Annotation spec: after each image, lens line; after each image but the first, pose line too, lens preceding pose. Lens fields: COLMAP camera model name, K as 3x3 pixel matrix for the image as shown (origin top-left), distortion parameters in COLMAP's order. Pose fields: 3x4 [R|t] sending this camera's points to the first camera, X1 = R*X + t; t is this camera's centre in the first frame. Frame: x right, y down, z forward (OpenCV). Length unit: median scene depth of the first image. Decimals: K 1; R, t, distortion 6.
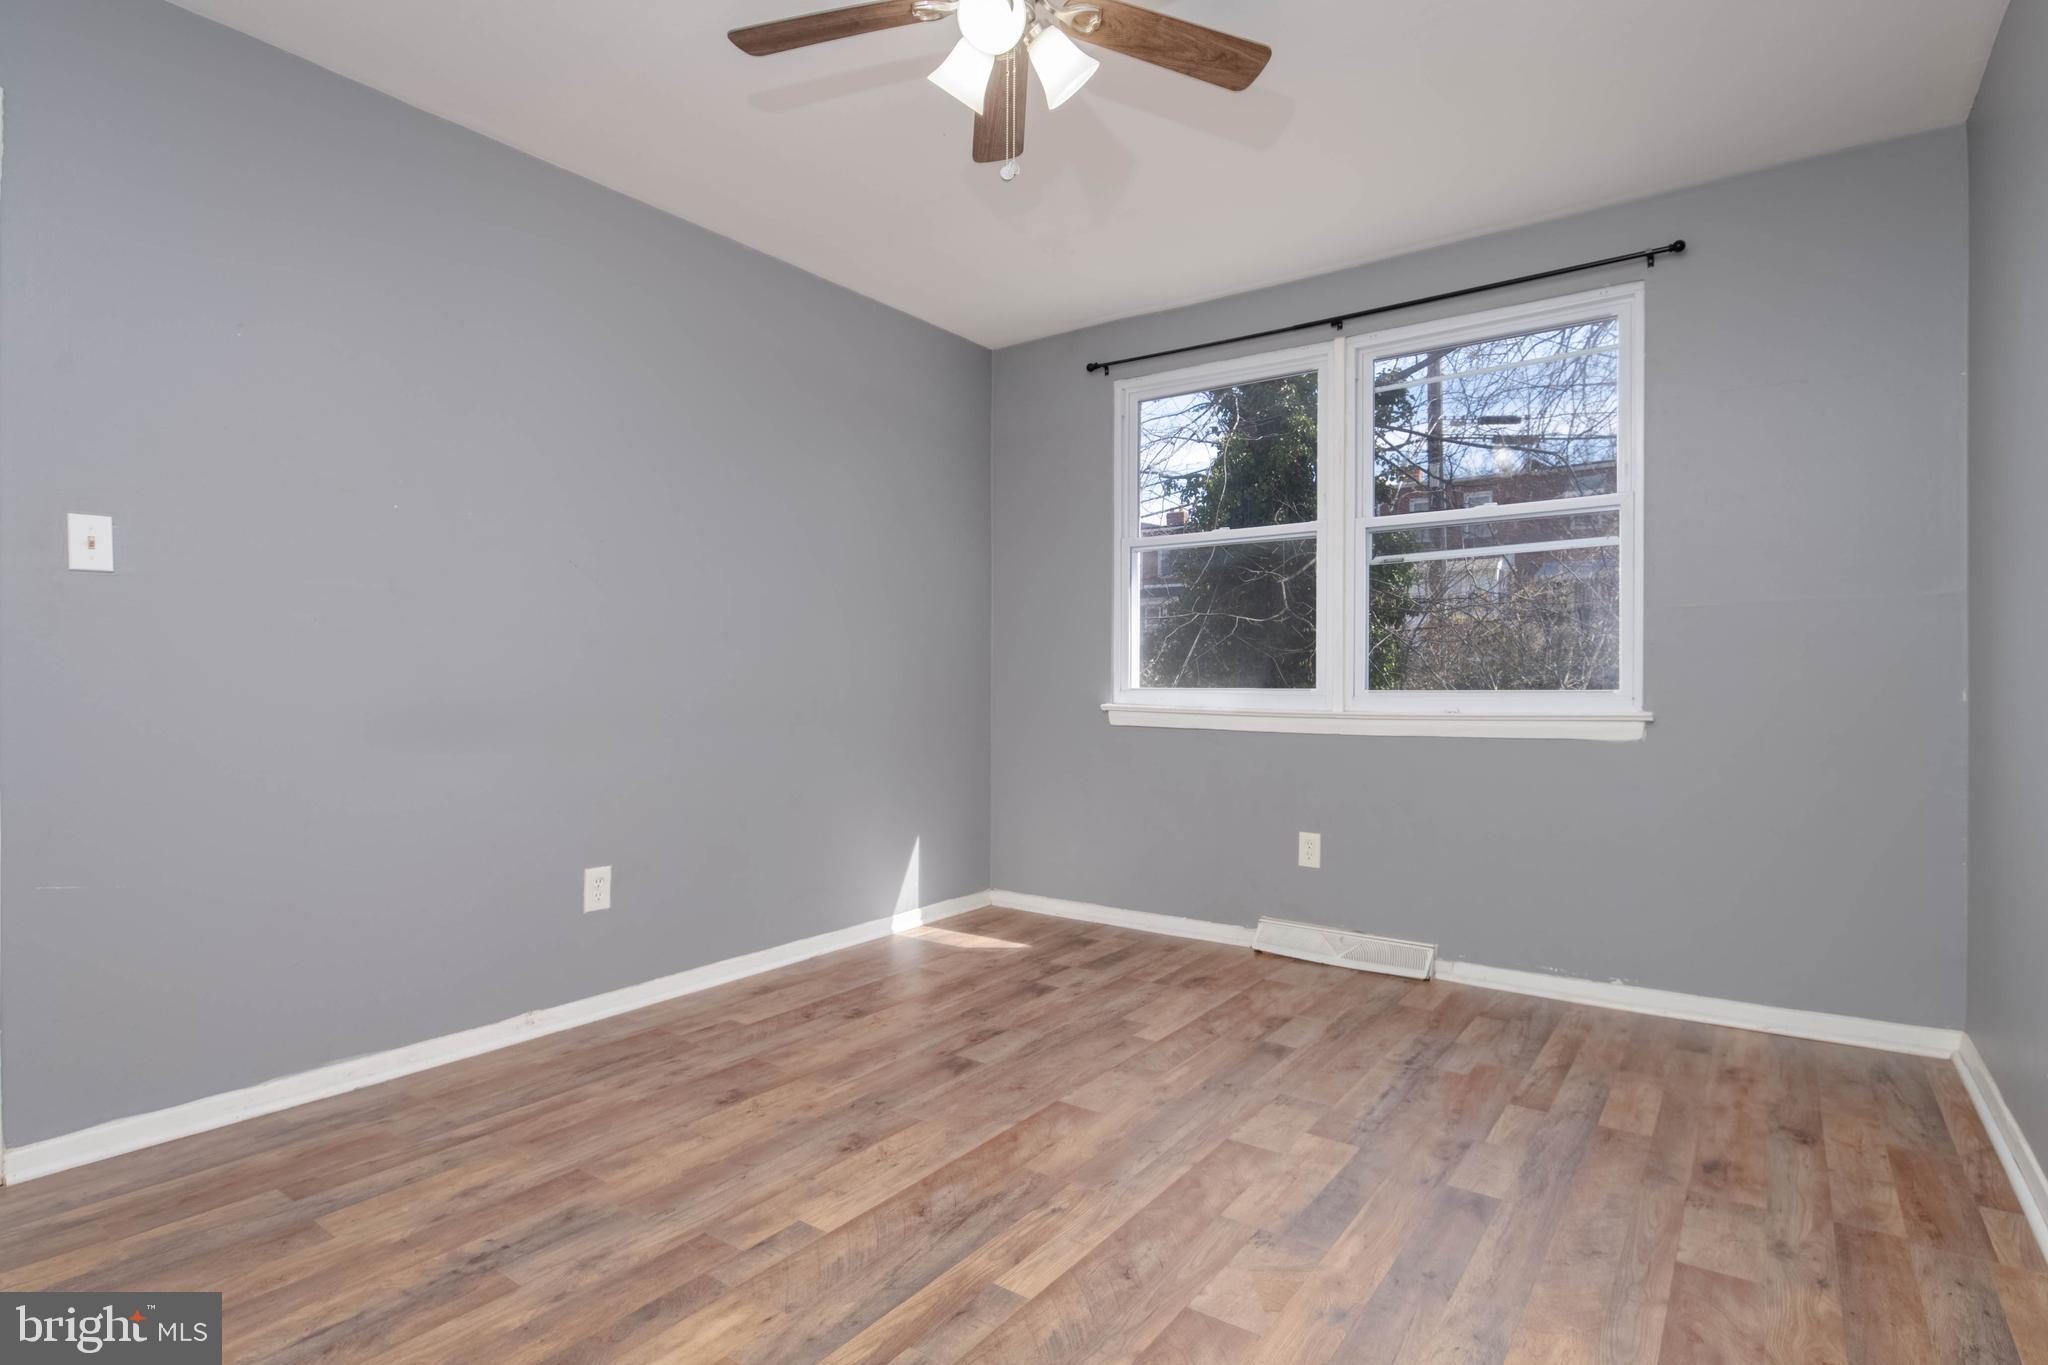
lens RADIAL K [[1036.0, 0, 1051.1], [0, 1036.0, 660.8], [0, 0, 1]] dist [-0.001458, -0.001759]
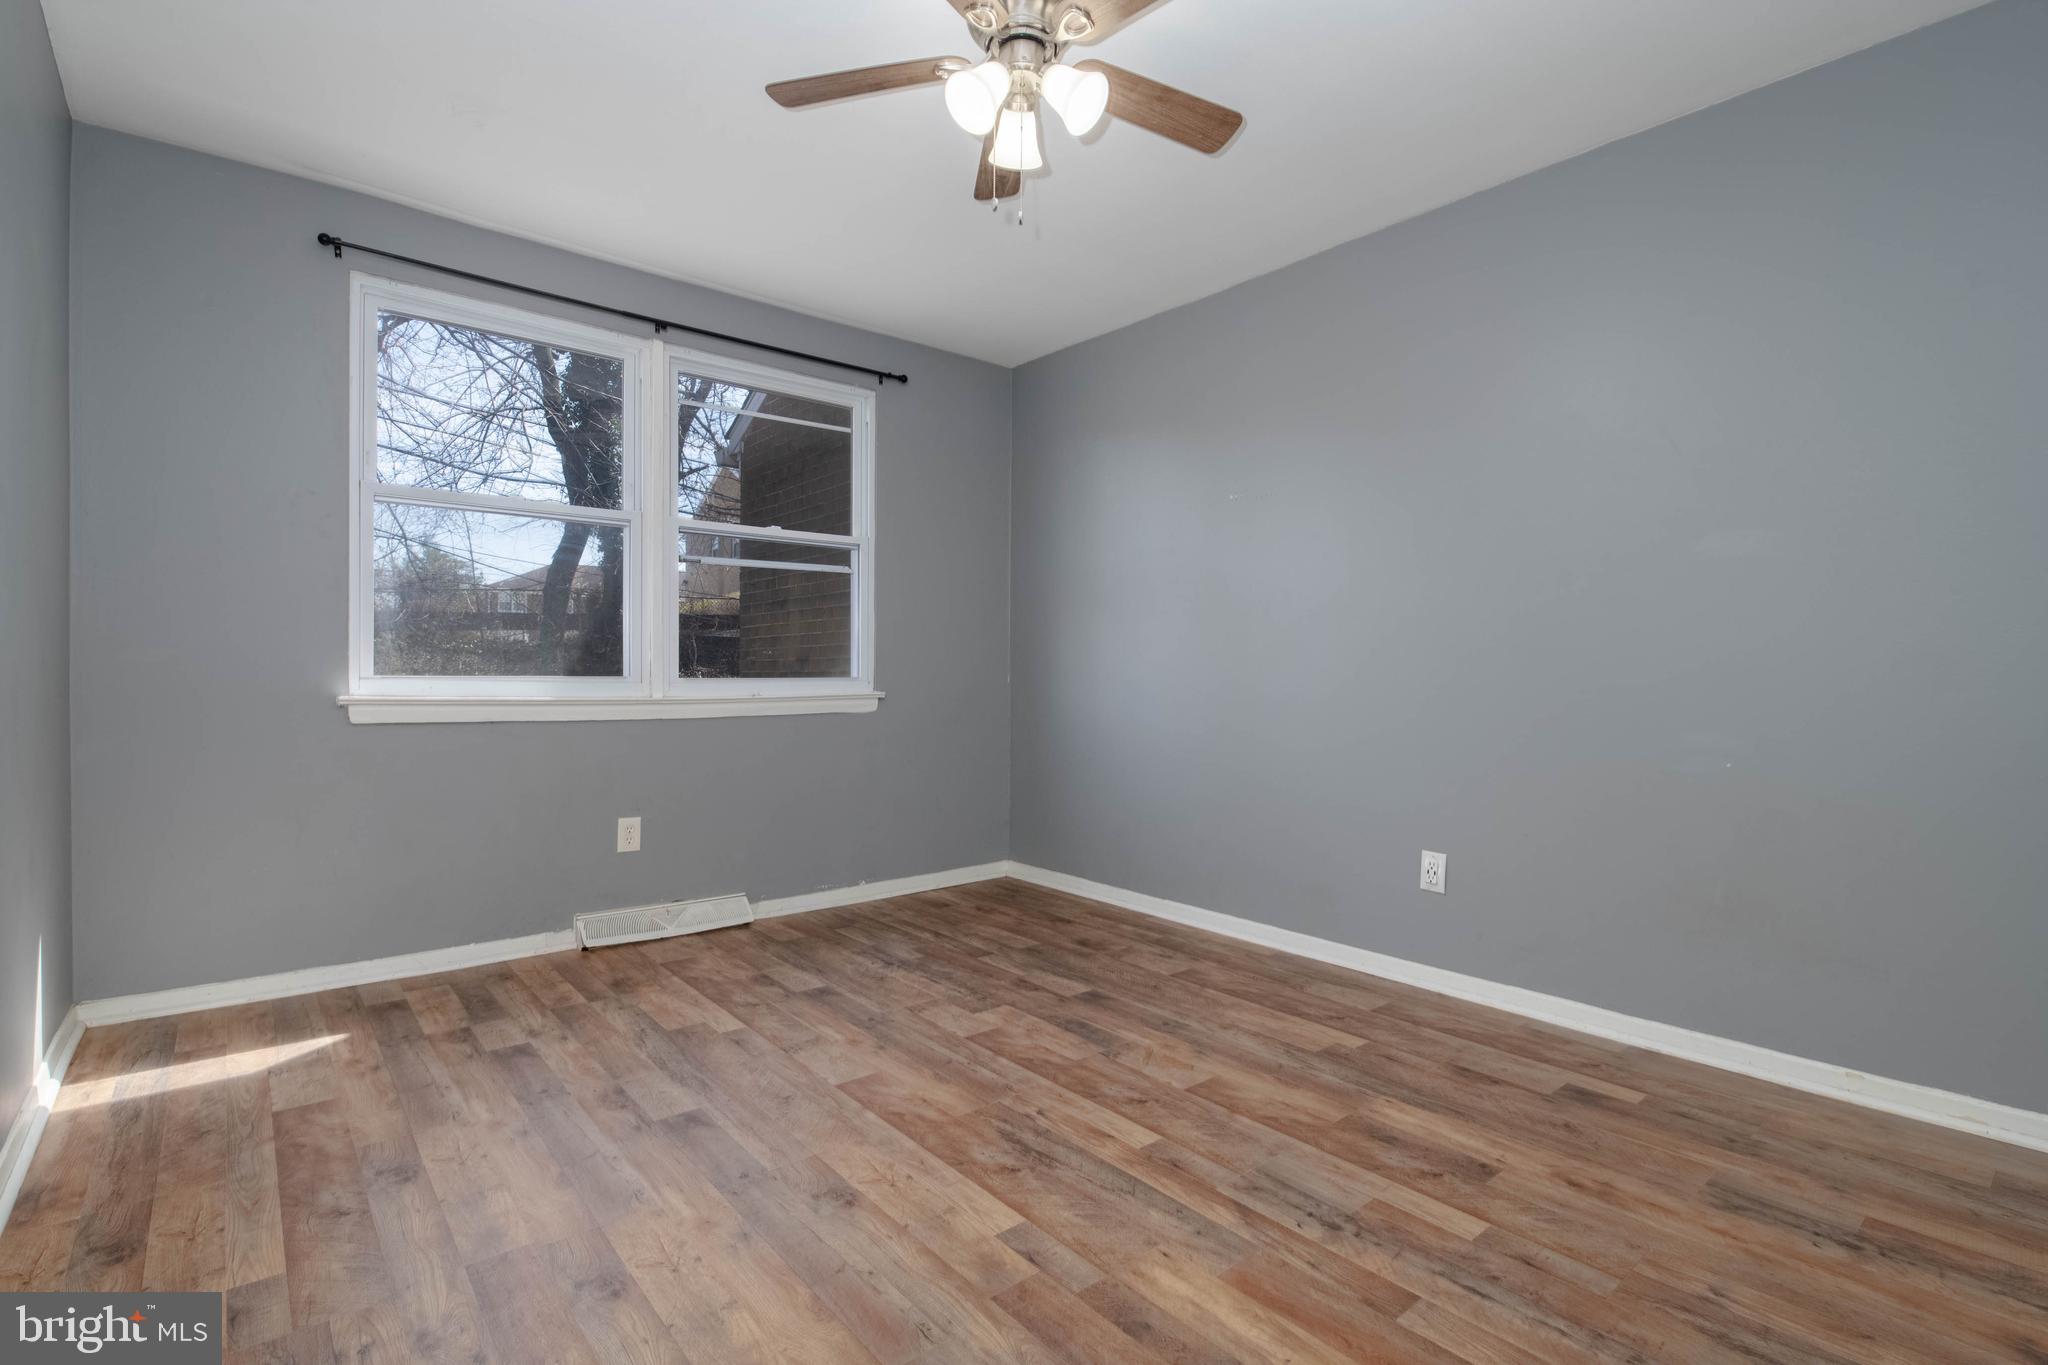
lens RADIAL K [[950.5, 0, 1031.9], [0, 950.5, 666.2], [0, 0, 1]] dist [0.002900, -0.009112]
pose [[0.251332, 0.006796, 0.967877, -0.892006], [-0.027367, 0.999625, 0.000087, 0.010300], [-0.967514, -0.026510, 0.251424, 0.621728]]
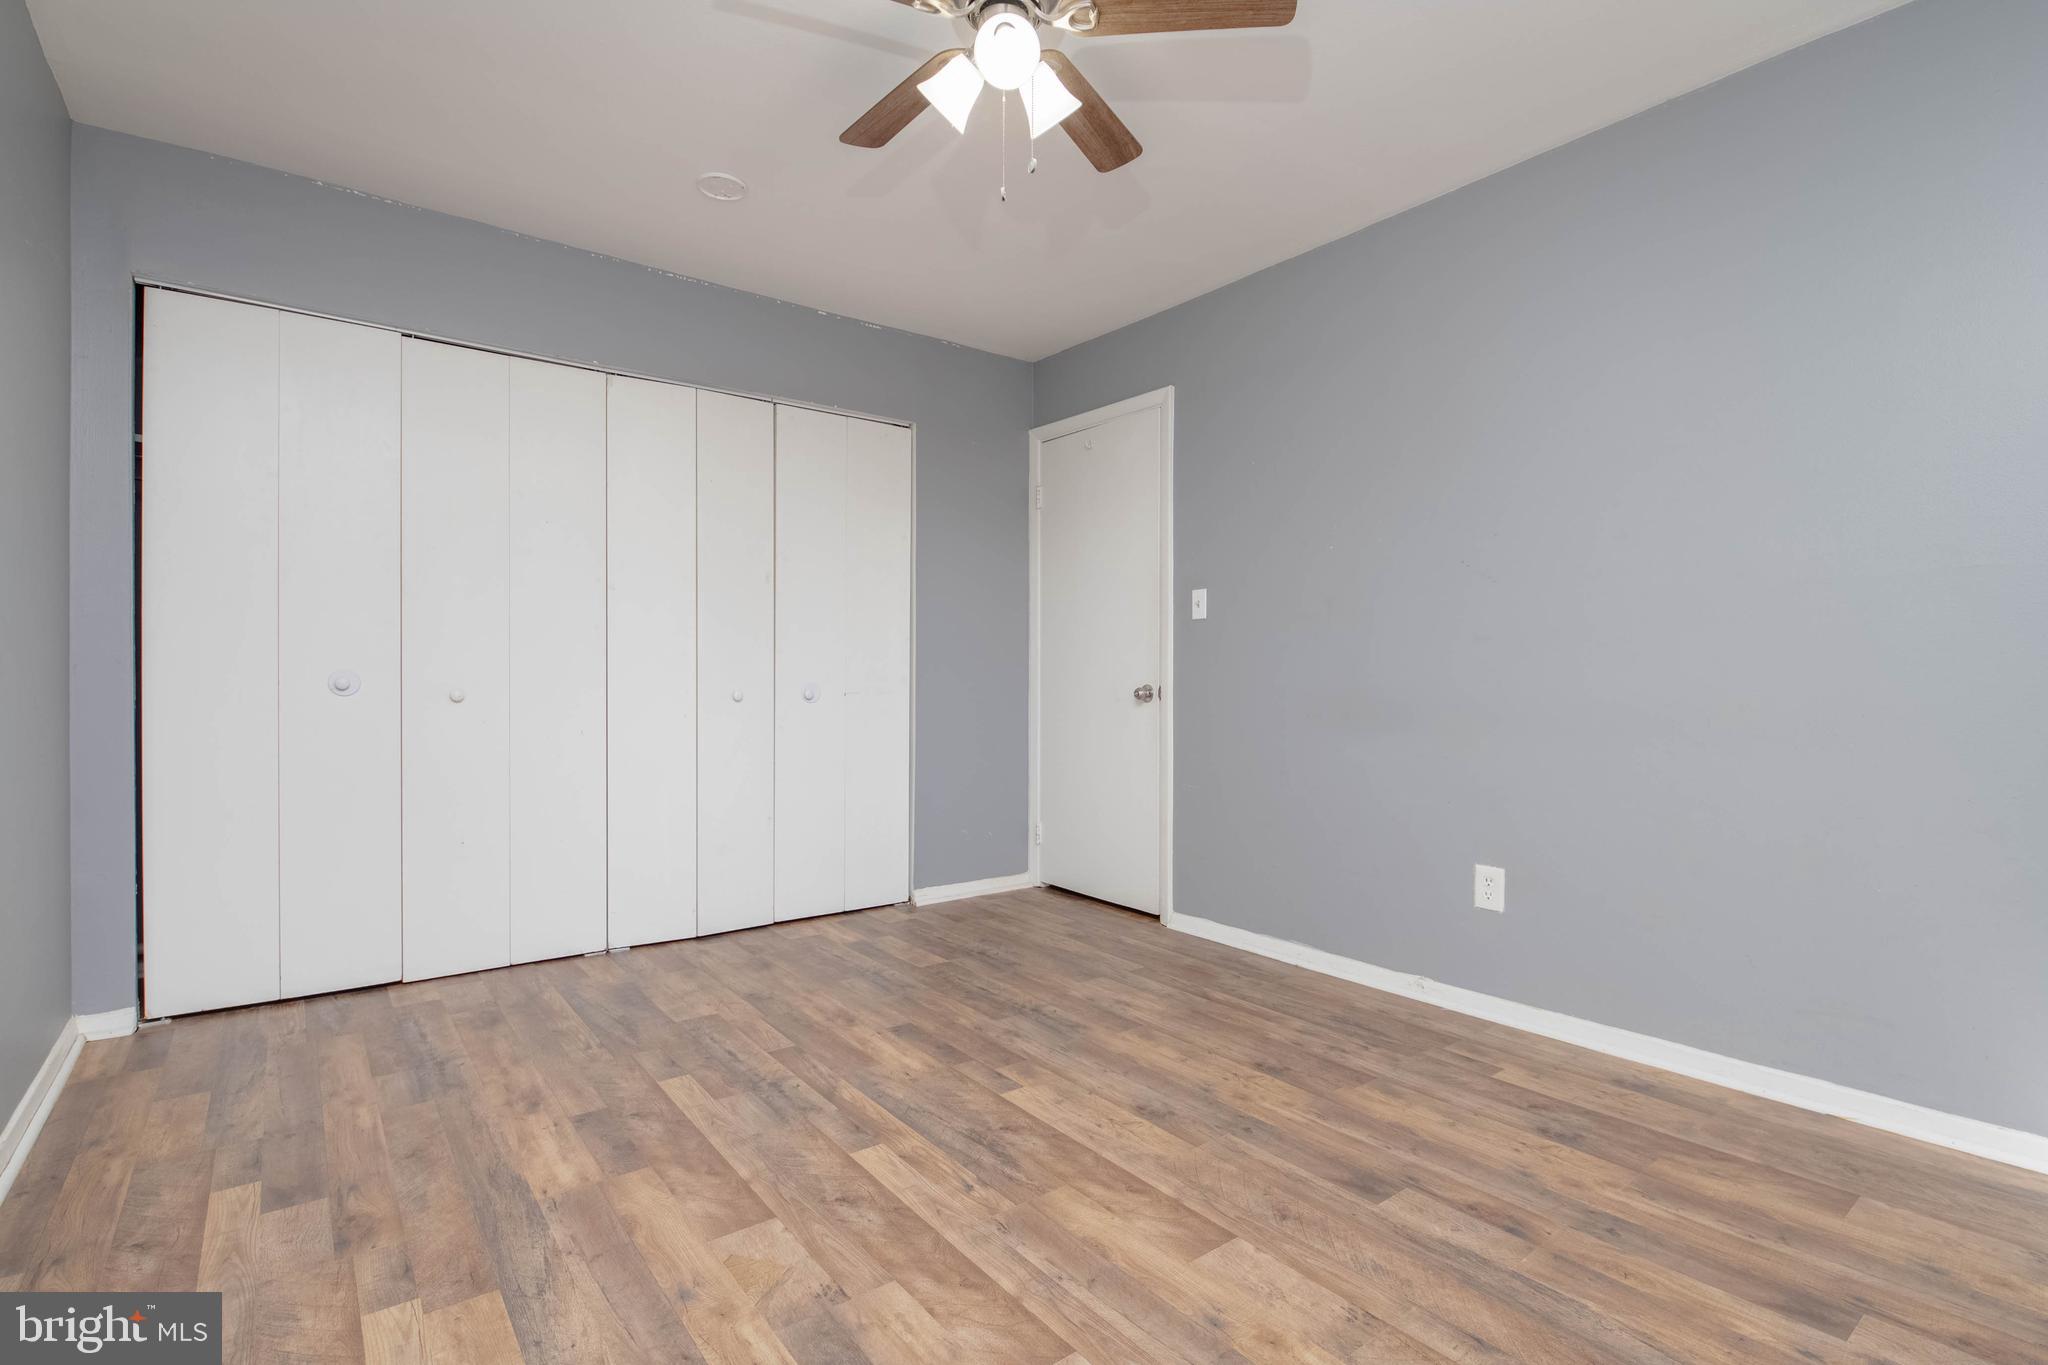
lens RADIAL K [[950.5, 0, 1015.3], [0, 950.5, 683.9], [0, 0, 1]] dist [0.002900, -0.009112]
pose [[-0.305095, 0.002951, -0.952317, 0.746391], [0.017075, 0.999851, -0.002372, 0.025137], [0.952169, -0.016985, -0.305100, 1.119623]]
